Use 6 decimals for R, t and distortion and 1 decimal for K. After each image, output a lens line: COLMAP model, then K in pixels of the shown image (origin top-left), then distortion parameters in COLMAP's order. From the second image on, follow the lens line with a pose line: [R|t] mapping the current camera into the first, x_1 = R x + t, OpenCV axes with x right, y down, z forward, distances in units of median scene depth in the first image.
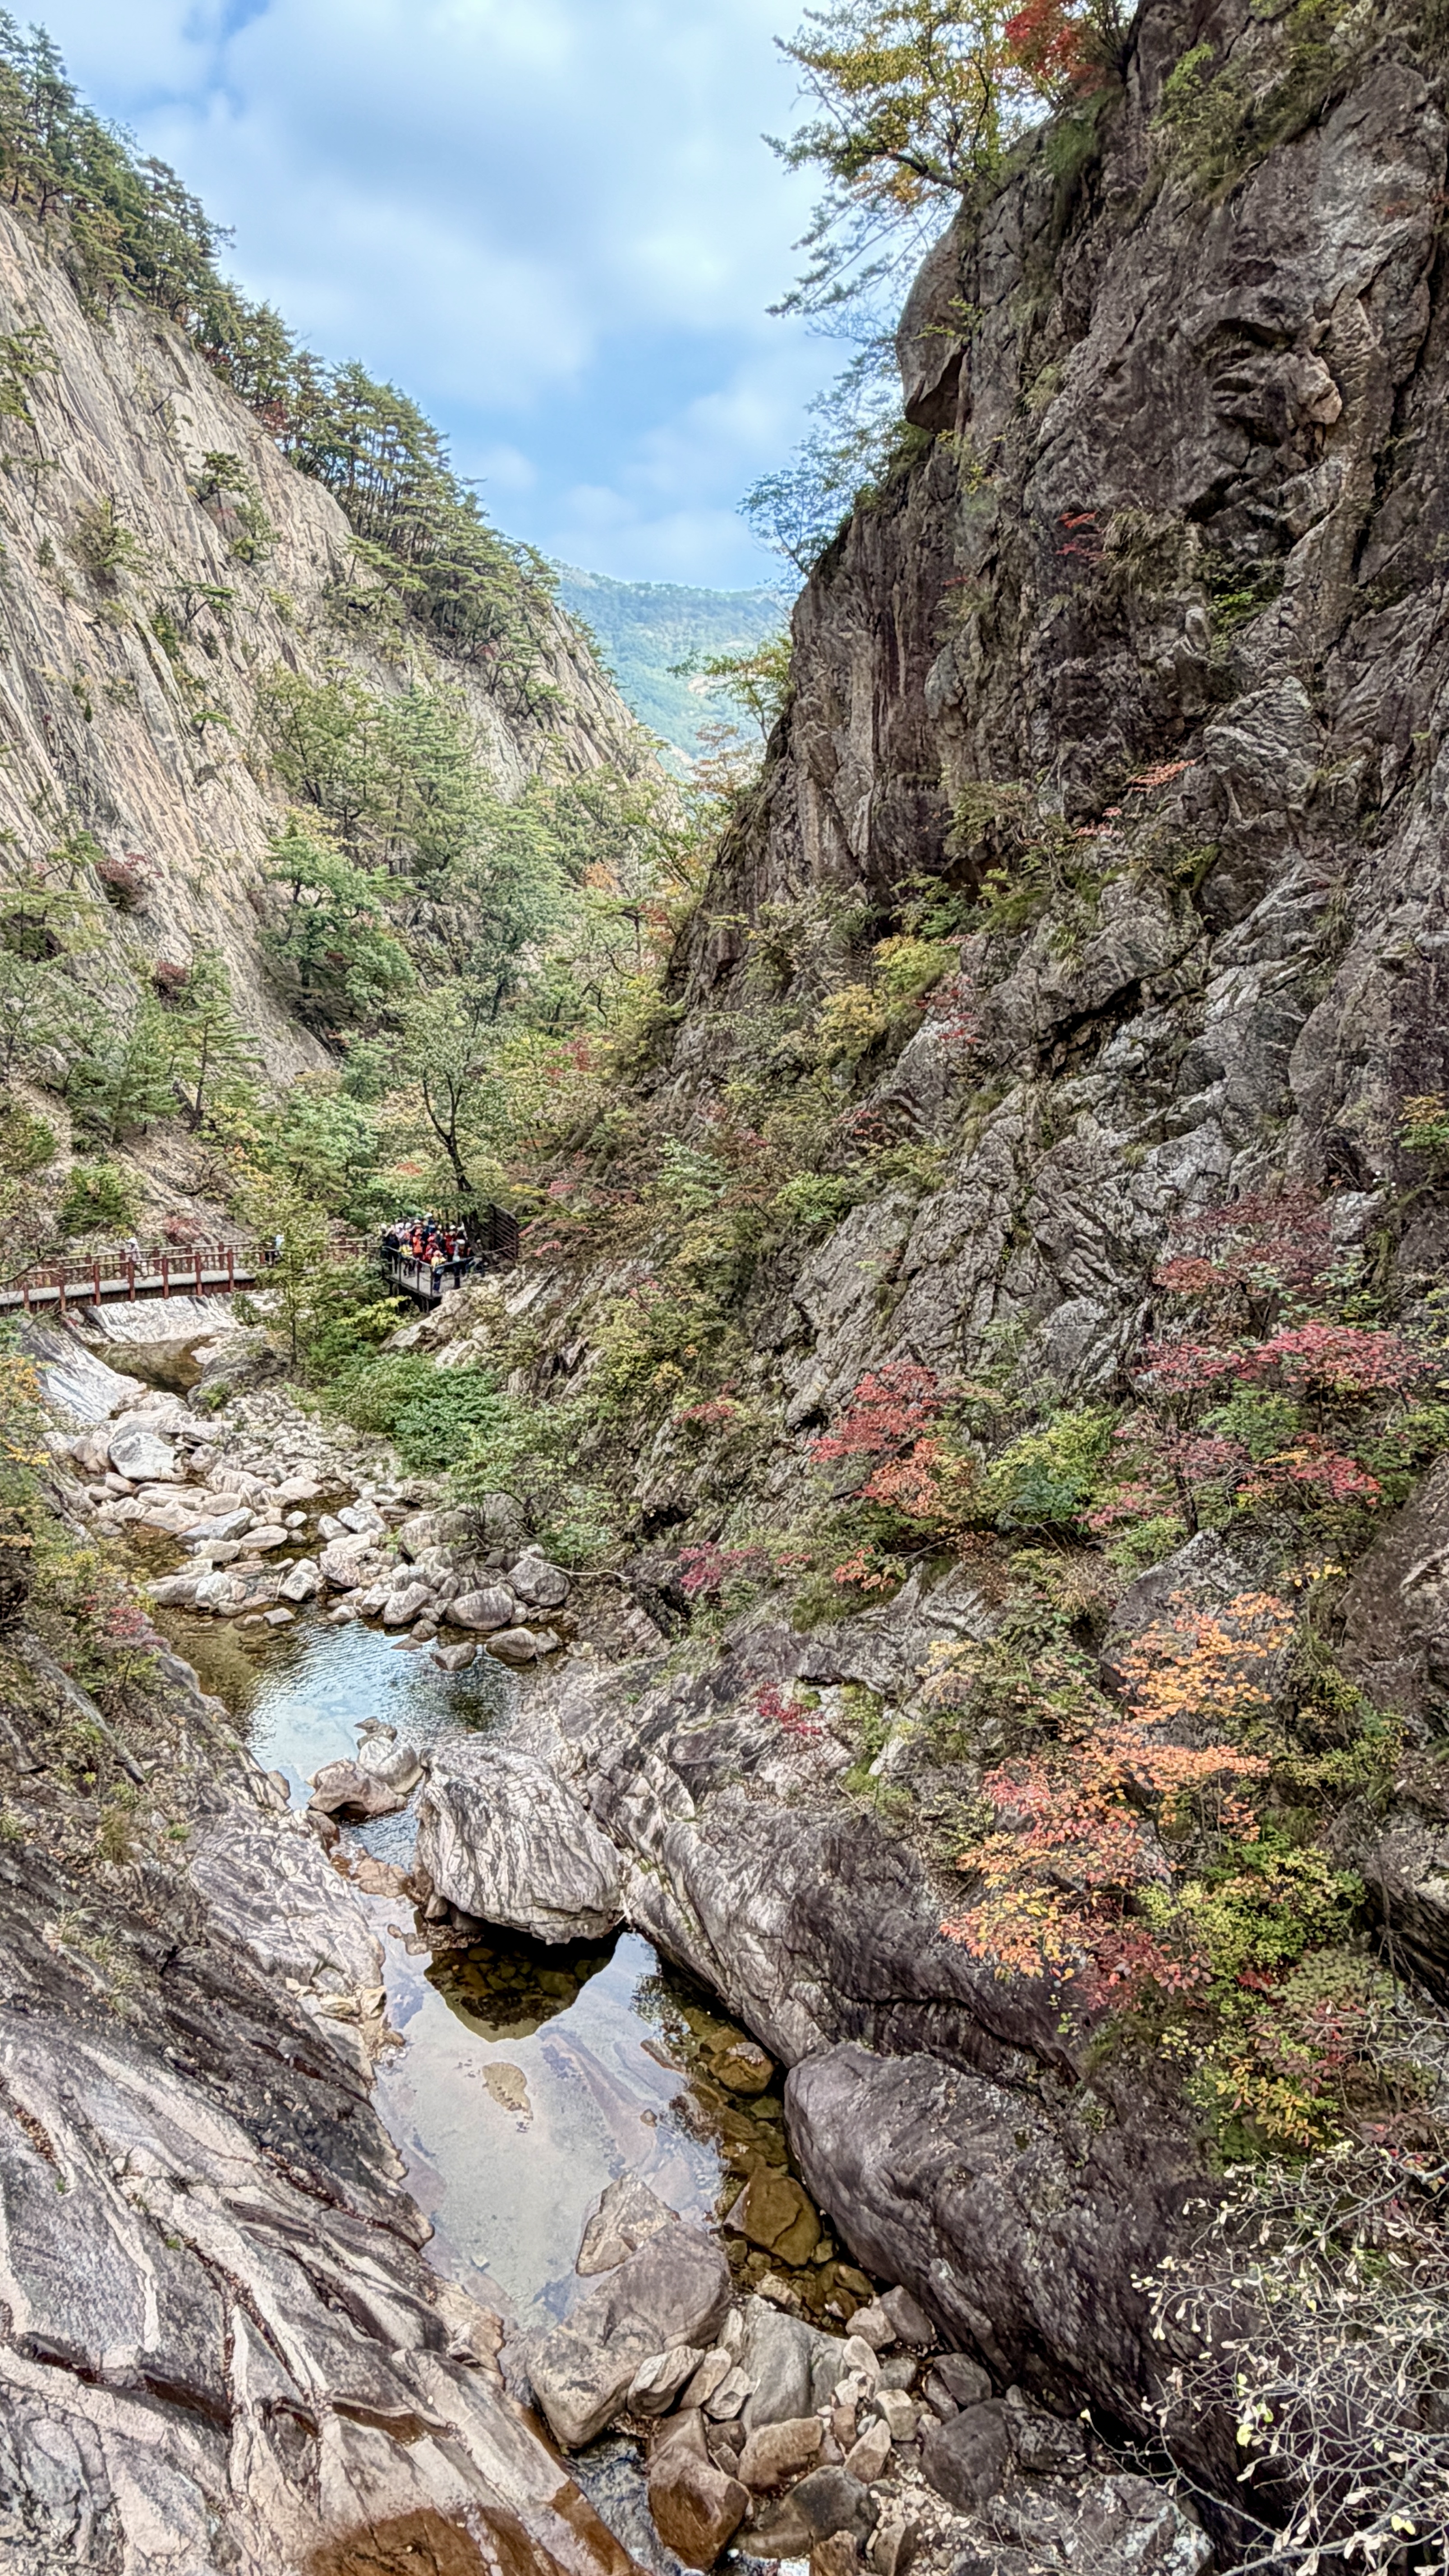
lens RADIAL K [[1725.6, 0, 724.5], [0, 1725.6, 1288.0], [0, 0, 1]] dist [-0.004402, 0.018302]
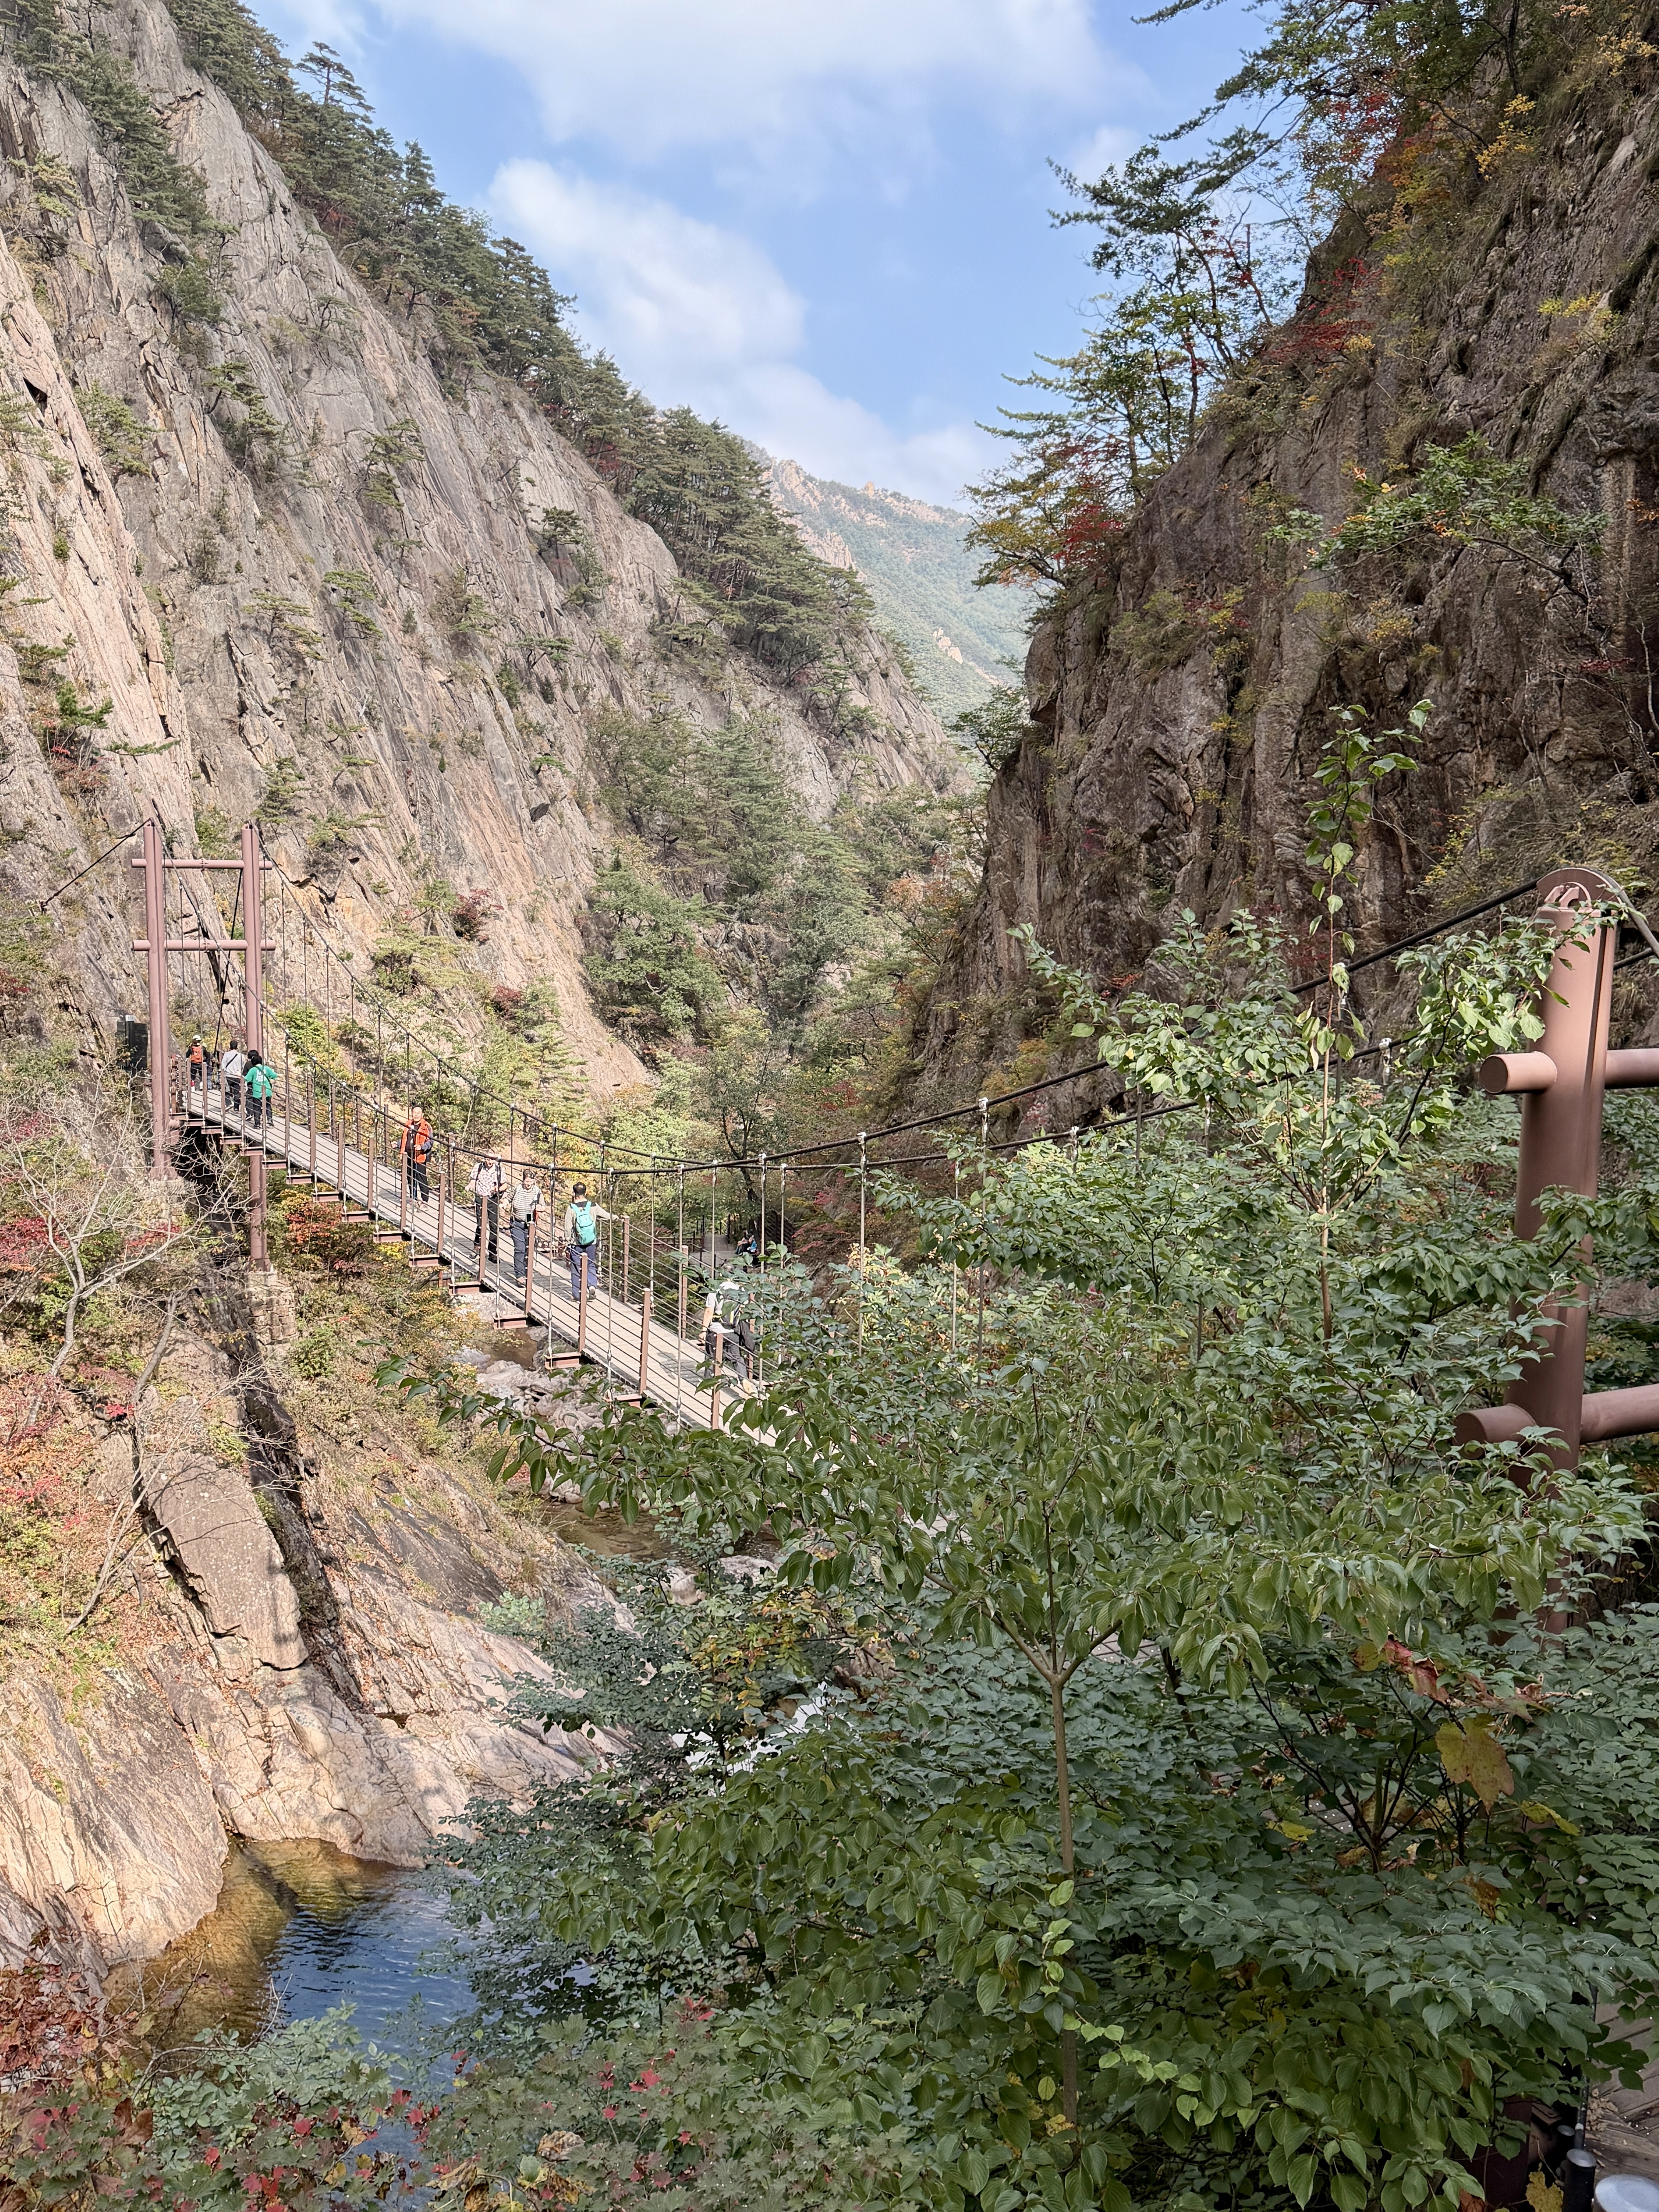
lens RADIAL K [[2009.6, 0, 829.5], [0, 2009.6, 1106.0], [0, 0, 1]] dist [0.109076, -0.007047]
pose [[0.991997, 0.009862, -0.125873, 0.041920], [-0.022098, 0.995118, -0.096187, 0.007118], [0.124310, 0.098198, 0.987372, -0.212173]]
